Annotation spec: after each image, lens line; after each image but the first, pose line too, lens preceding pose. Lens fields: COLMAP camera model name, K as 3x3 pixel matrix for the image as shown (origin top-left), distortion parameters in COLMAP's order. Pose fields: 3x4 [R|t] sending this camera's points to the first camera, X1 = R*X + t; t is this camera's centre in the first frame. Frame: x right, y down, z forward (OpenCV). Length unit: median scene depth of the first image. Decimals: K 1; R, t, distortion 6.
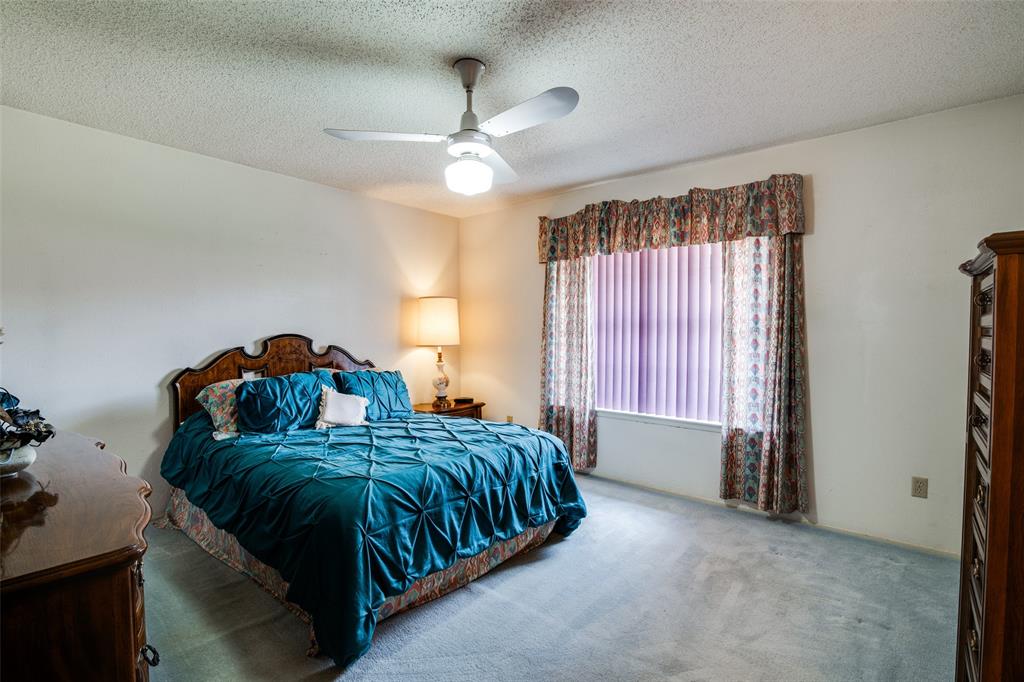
lens RADIAL K [[475.9, 0, 506.0], [0, 475.9, 343.8], [0, 0, 1]] dist [-0.018938, 0.000669]
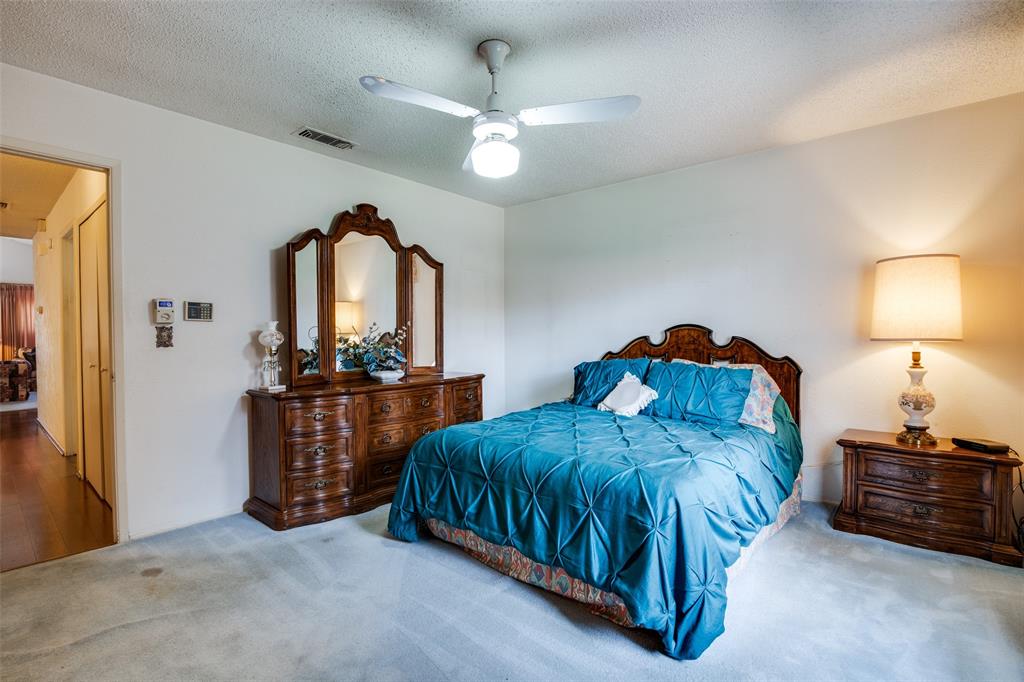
lens RADIAL K [[475.9, 0, 510.8], [0, 475.9, 343.0], [0, 0, 1]] dist [-0.018938, 0.000669]
pose [[-0.004077, 0.018584, -0.999819, 0.552793], [-0.017089, 0.999680, 0.018651, 0.006746], [0.999846, 0.017162, -0.003758, 0.625851]]
